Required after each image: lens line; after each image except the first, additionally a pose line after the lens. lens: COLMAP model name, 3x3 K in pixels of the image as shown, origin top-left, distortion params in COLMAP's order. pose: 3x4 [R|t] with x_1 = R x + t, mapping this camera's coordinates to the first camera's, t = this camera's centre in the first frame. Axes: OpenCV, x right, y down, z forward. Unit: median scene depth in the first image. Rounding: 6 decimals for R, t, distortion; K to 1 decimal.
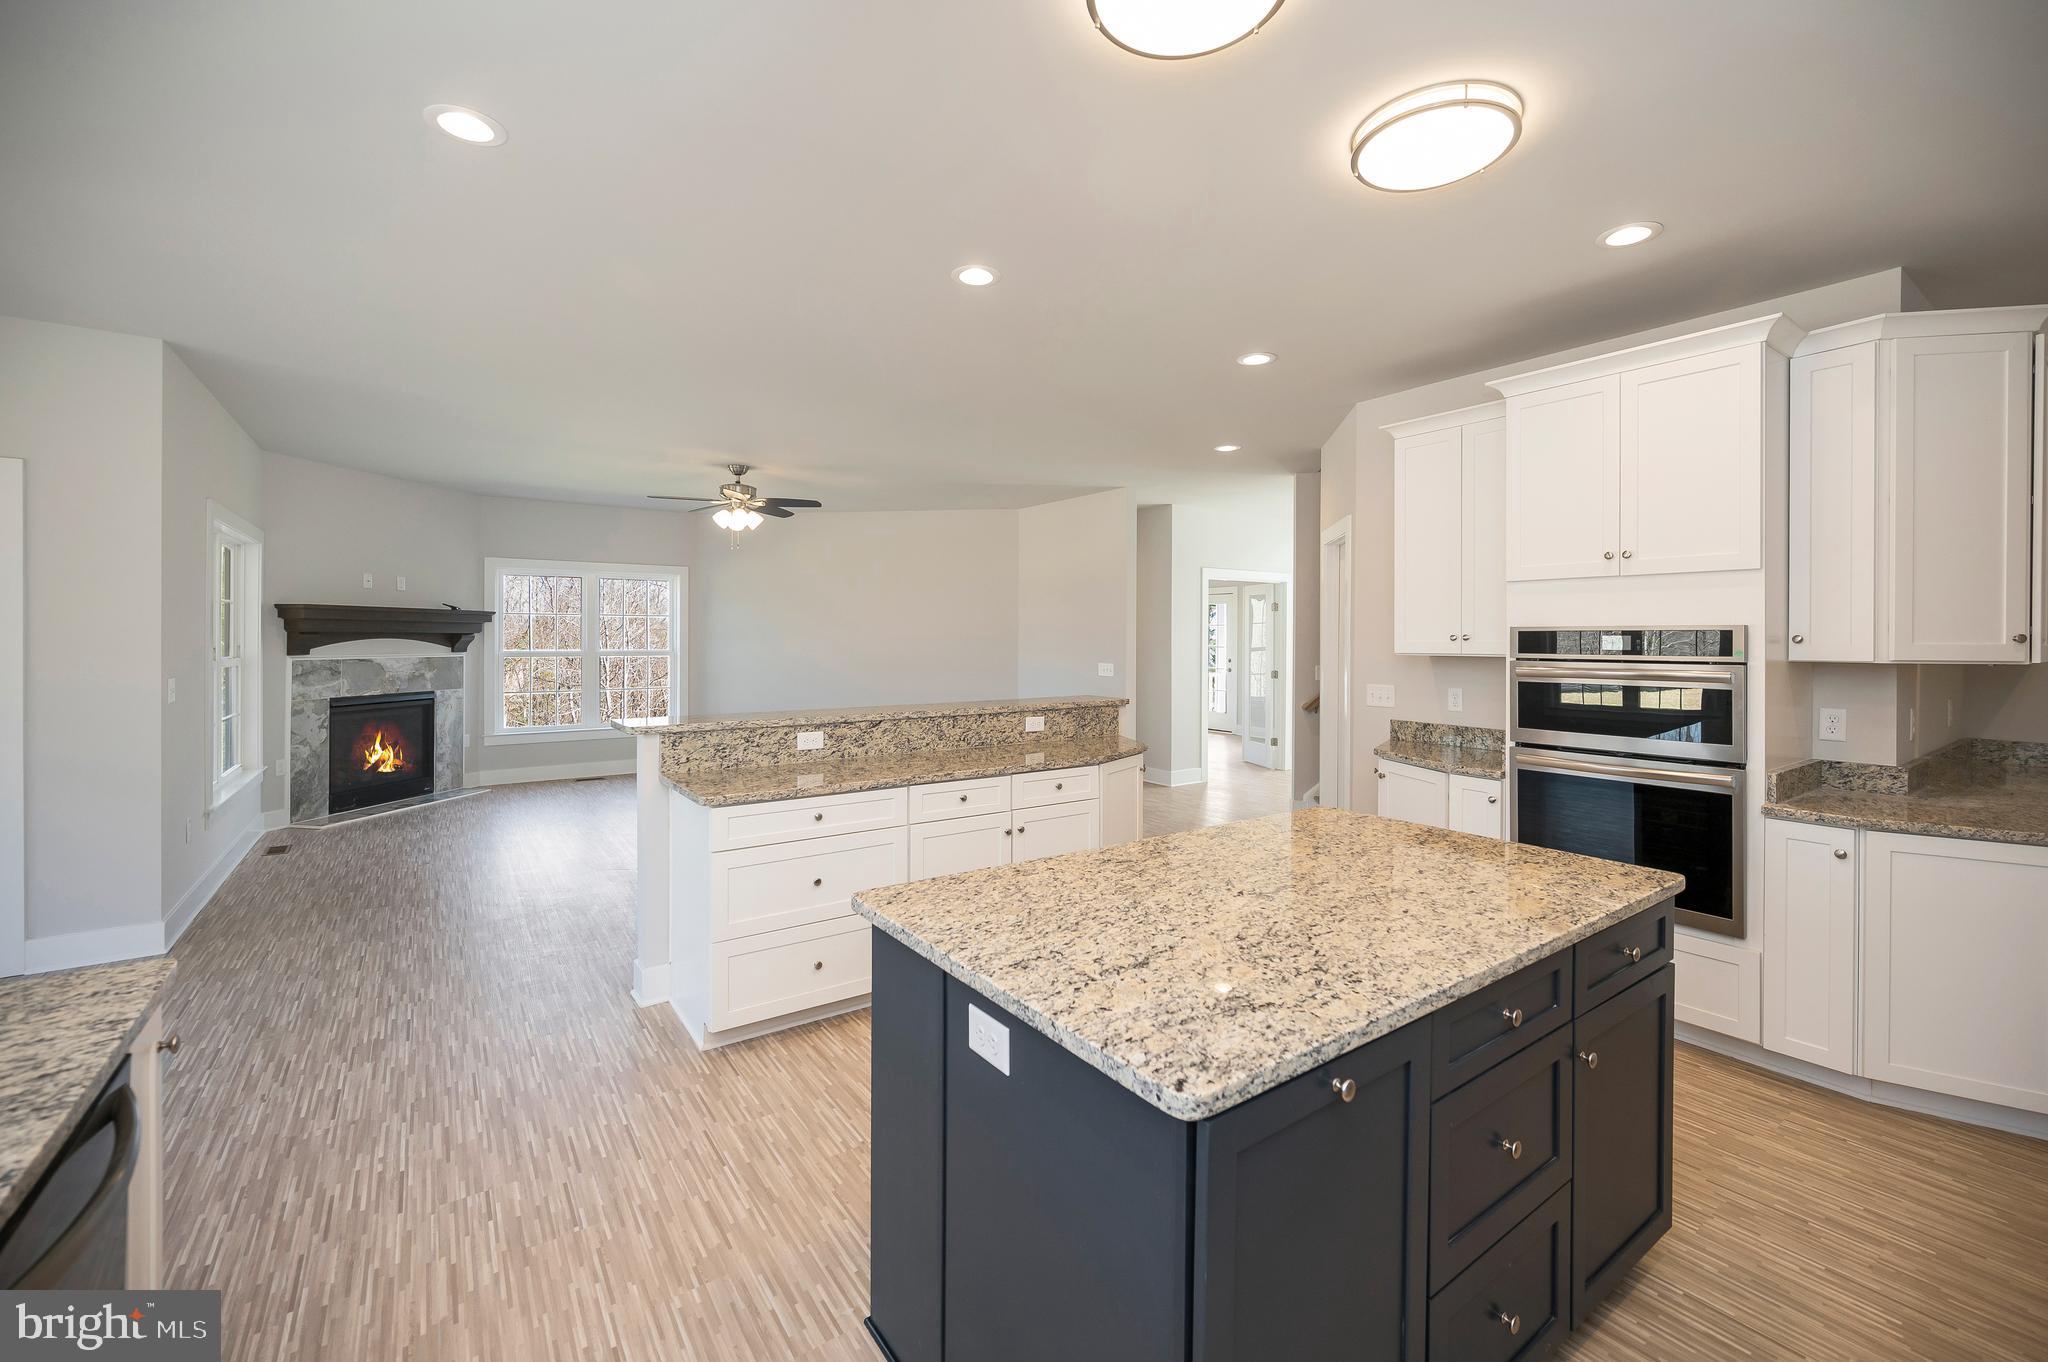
lens RADIAL K [[865.2, 0, 1038.4], [0, 865.2, 641.4], [0, 0, 1]] dist [-0.003114, -0.000208]
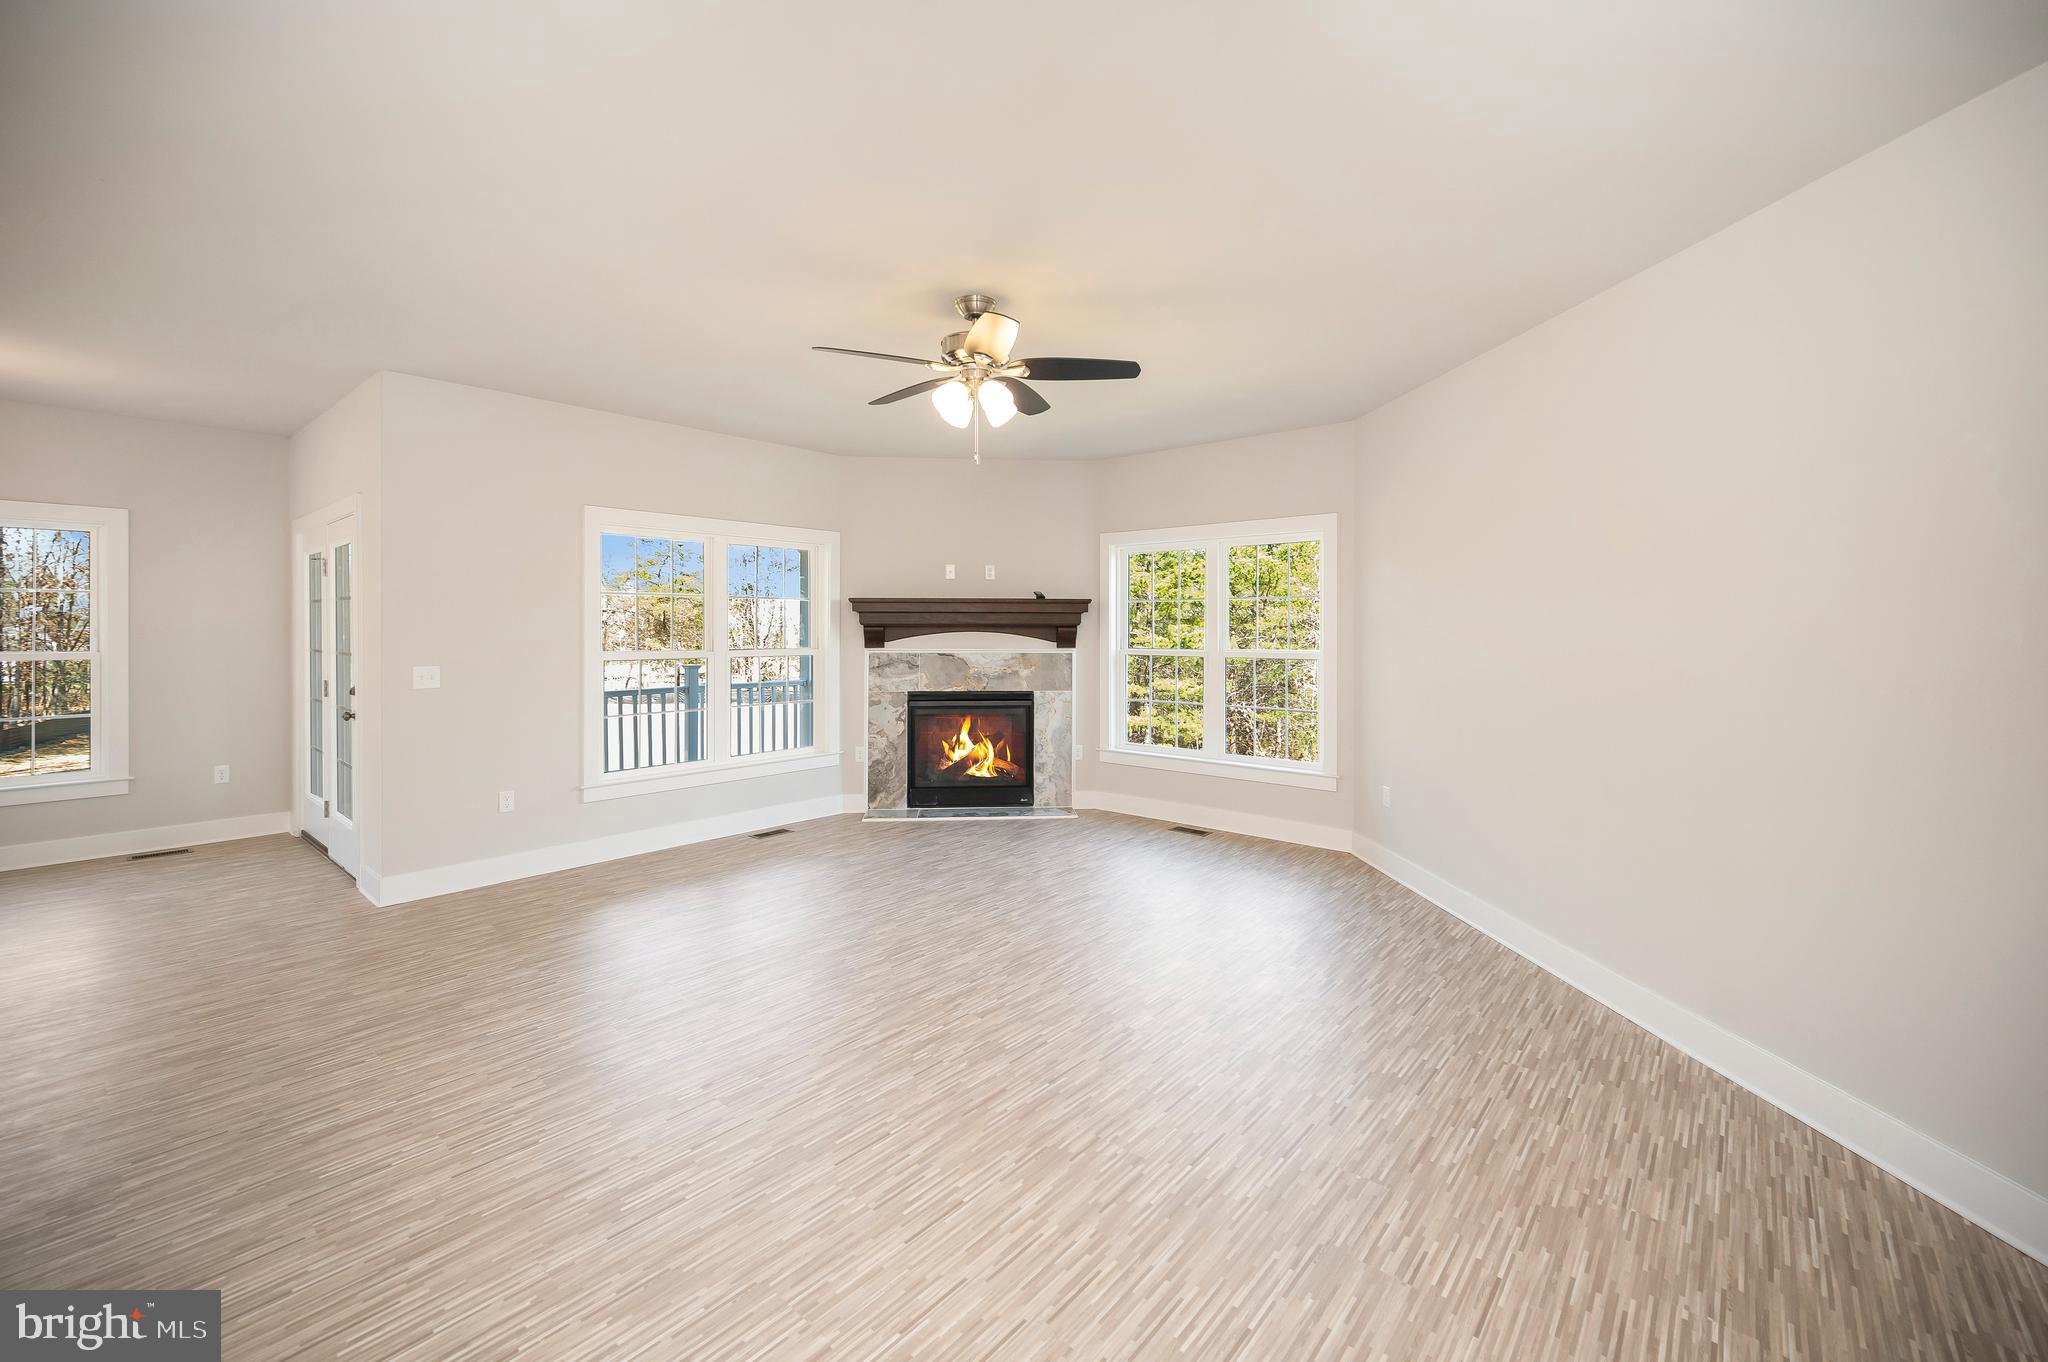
lens RADIAL K [[850.2, 0, 1043.7], [0, 850.2, 621.4], [0, 0, 1]] dist [-0.000191, 0.000165]
pose [[0.243781, -0.004933, -0.969818, 0.173922], [-0.007265, 0.999950, -0.006913, -0.009816], [0.969803, 0.008731, 0.243732, 0.920849]]
